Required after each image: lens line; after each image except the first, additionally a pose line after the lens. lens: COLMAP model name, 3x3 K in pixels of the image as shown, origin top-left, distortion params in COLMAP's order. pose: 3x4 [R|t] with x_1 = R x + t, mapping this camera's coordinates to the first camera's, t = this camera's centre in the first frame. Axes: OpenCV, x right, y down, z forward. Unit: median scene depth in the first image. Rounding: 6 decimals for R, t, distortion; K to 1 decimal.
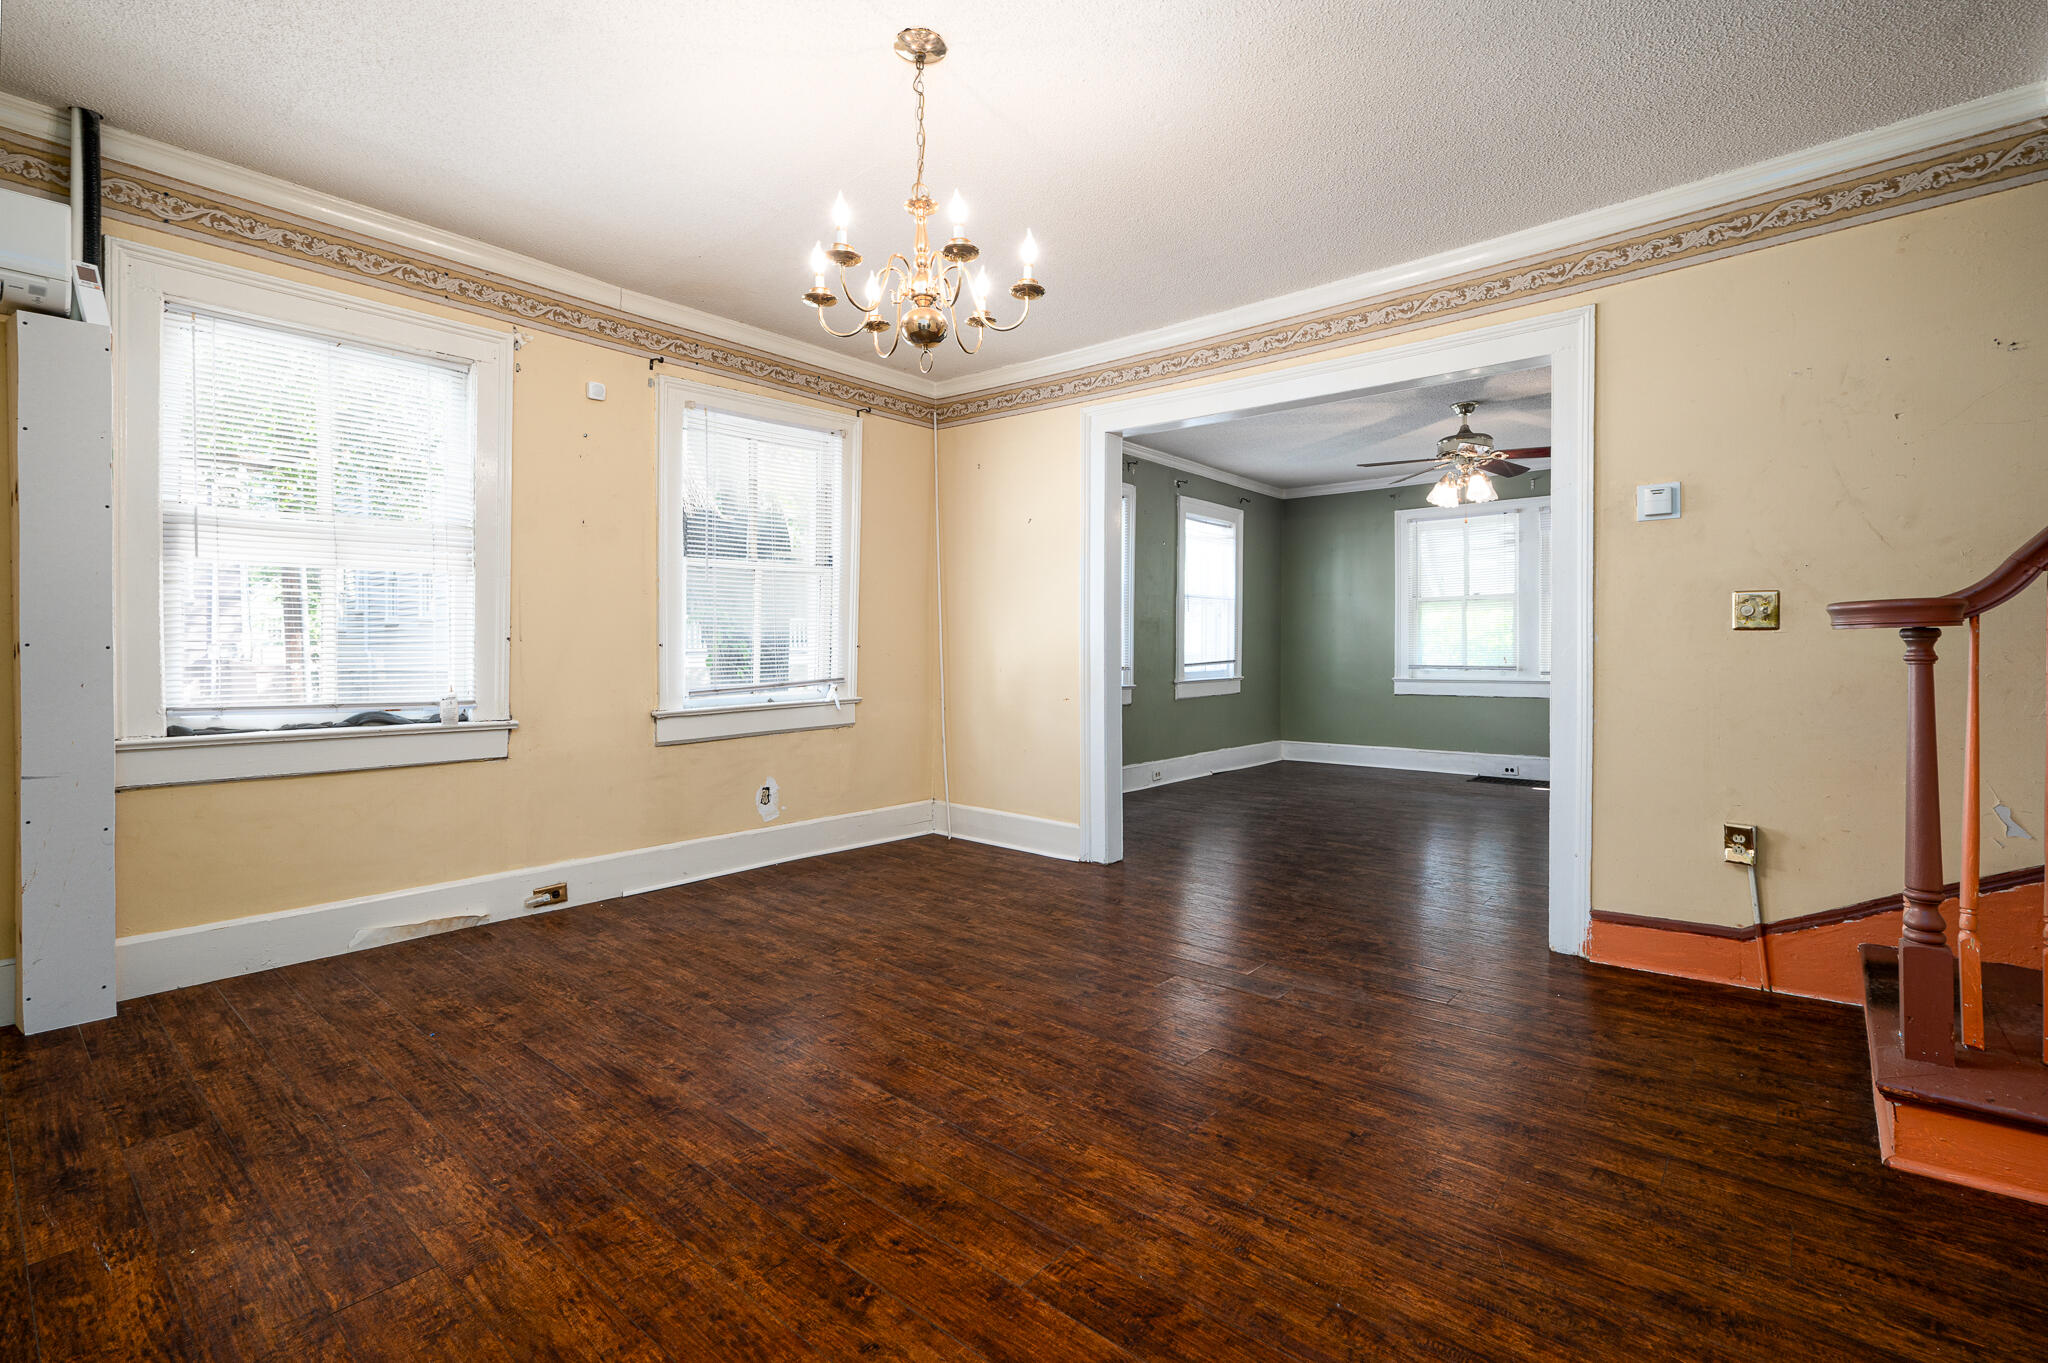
lens RADIAL K [[911.5, 0, 1027.5], [0, 911.5, 651.8], [0, 0, 1]] dist [0.000480, -0.000417]
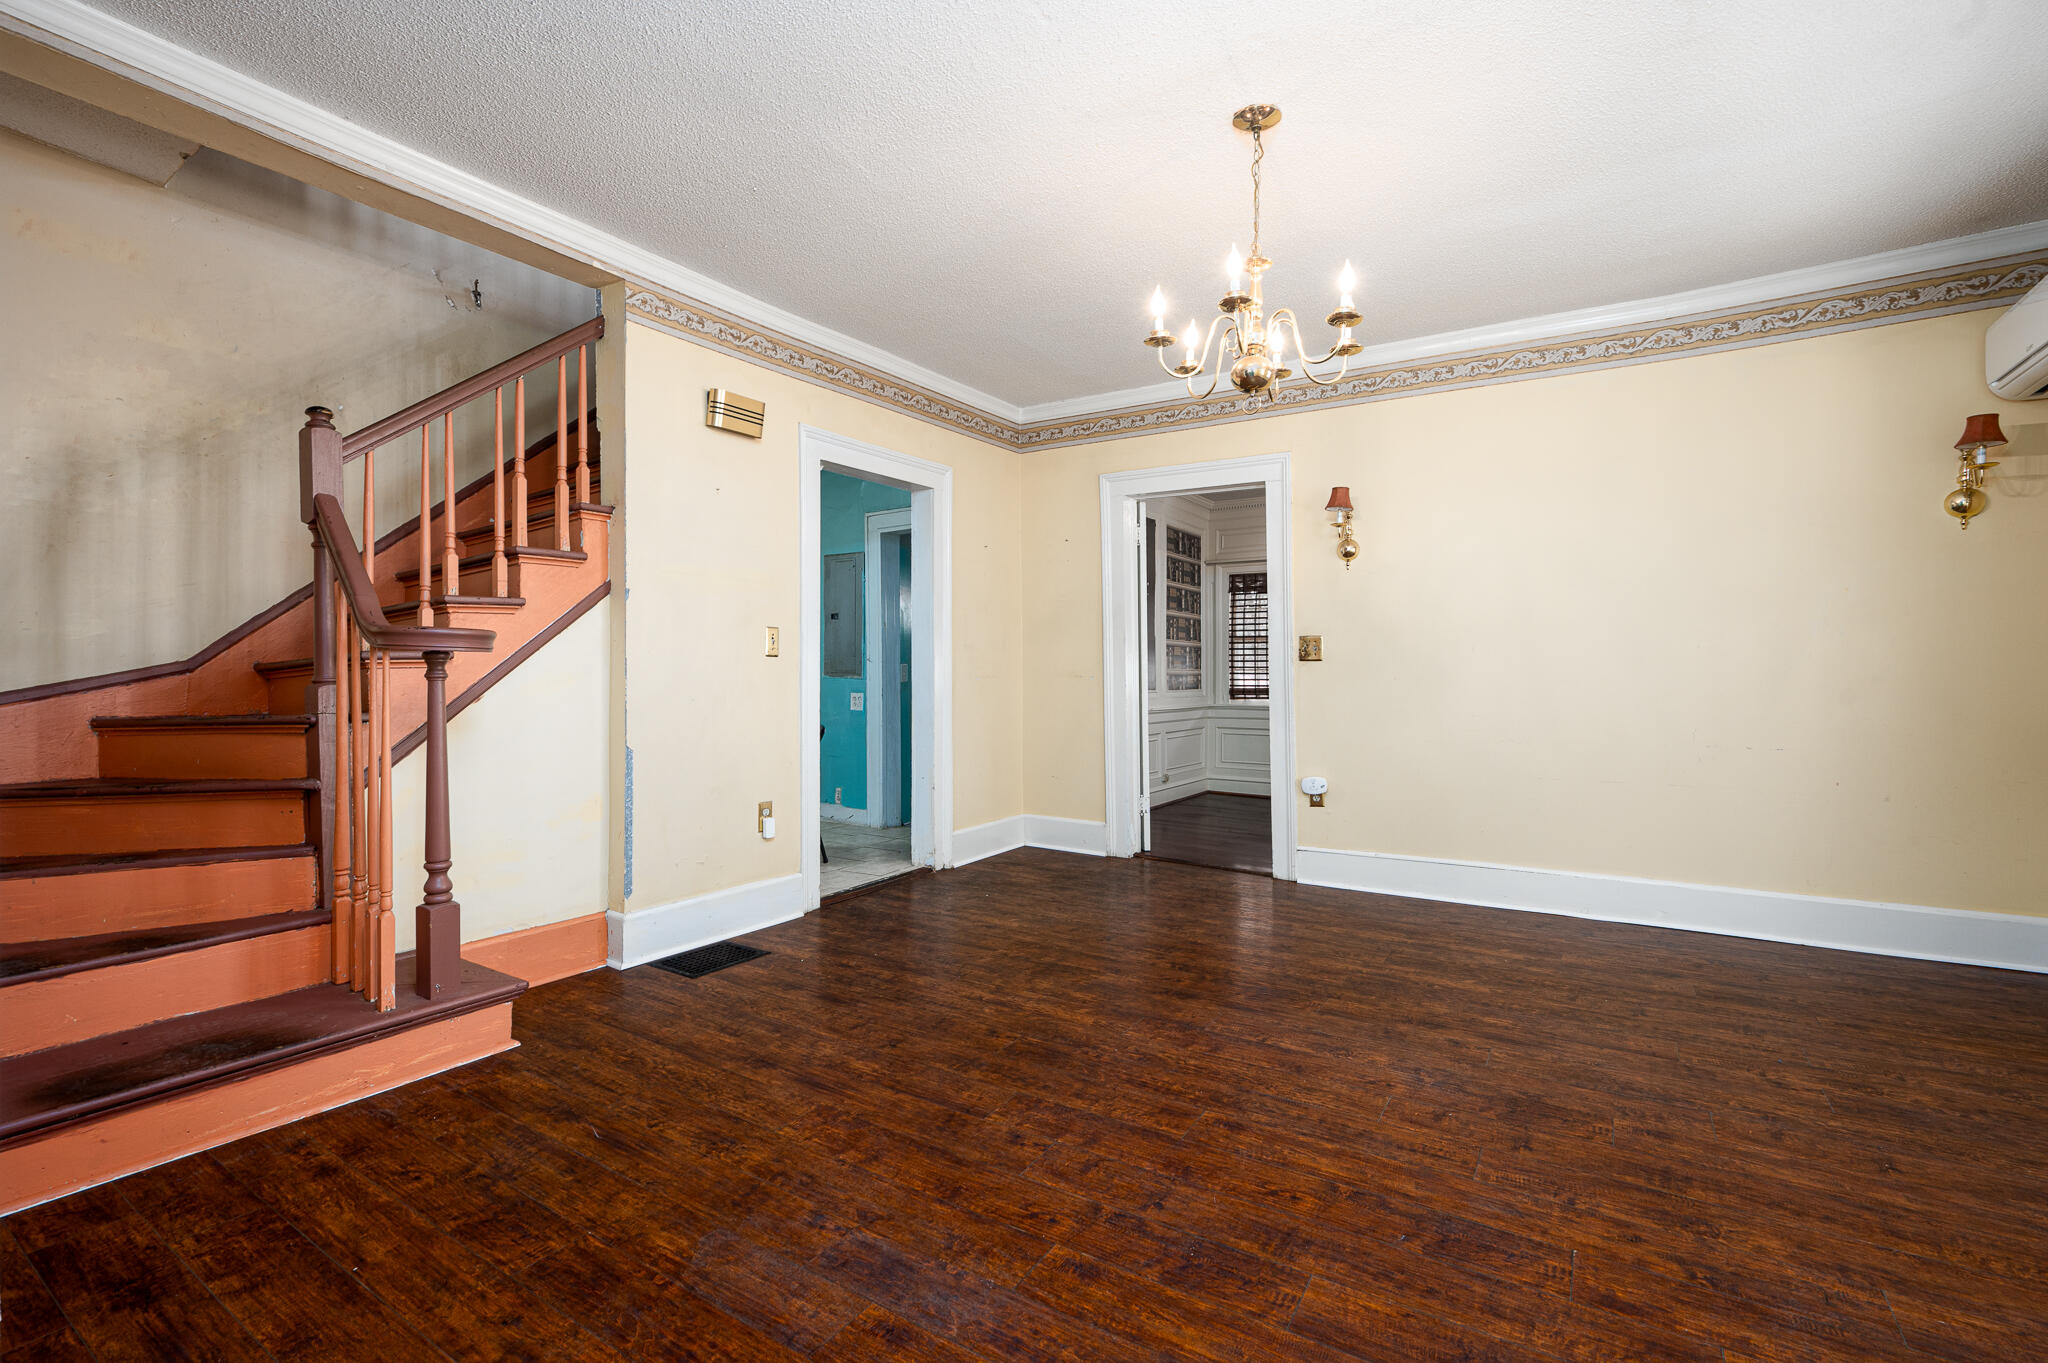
lens RADIAL K [[915.6, 0, 1026.4], [0, 915.6, 683.1], [0, 0, 1]] dist [-0.000119, 0.000623]
pose [[-0.991726, 0.002997, -0.128340, 0.284806], [0.001595, 0.999938, 0.011025, 0.003128], [0.128365, 0.010729, -0.991669, 1.951100]]
